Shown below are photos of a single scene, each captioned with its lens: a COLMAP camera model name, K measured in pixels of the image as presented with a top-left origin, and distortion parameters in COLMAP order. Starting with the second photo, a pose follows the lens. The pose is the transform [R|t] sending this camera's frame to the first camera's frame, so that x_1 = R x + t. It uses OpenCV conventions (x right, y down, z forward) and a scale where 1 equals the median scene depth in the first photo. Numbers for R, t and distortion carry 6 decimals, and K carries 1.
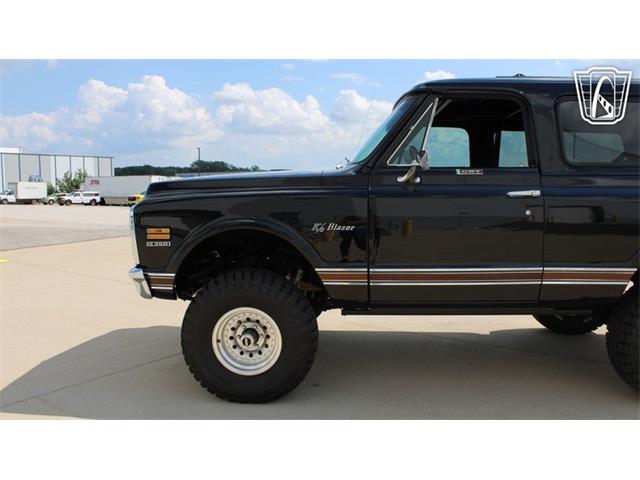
lens RADIAL K [[543.2, 0, 320.0], [0, 543.2, 240.0], [0, 0, 1]] dist [-0.177050, 0.179010]
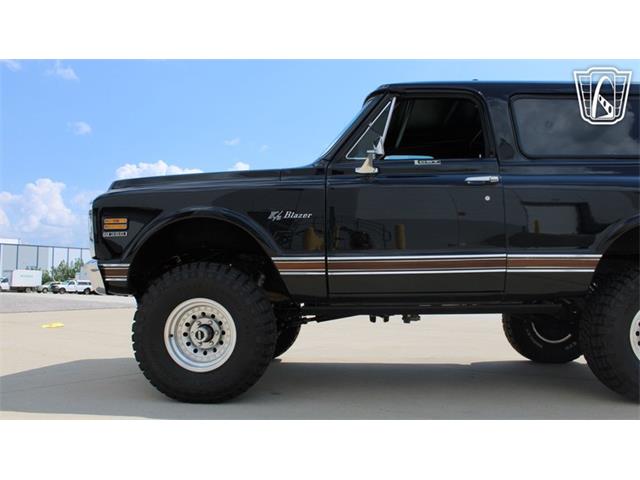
lens RADIAL K [[540.5, 0, 320.0], [0, 540.5, 240.0], [0, 0, 1]] dist [-0.174279, 0.168915]
pose [[0.999972, 0.001801, 0.007258, 0.068014], [-0.000475, 0.983910, -0.178663, 0.187467], [-0.007463, 0.178654, 0.983884, 0.037311]]
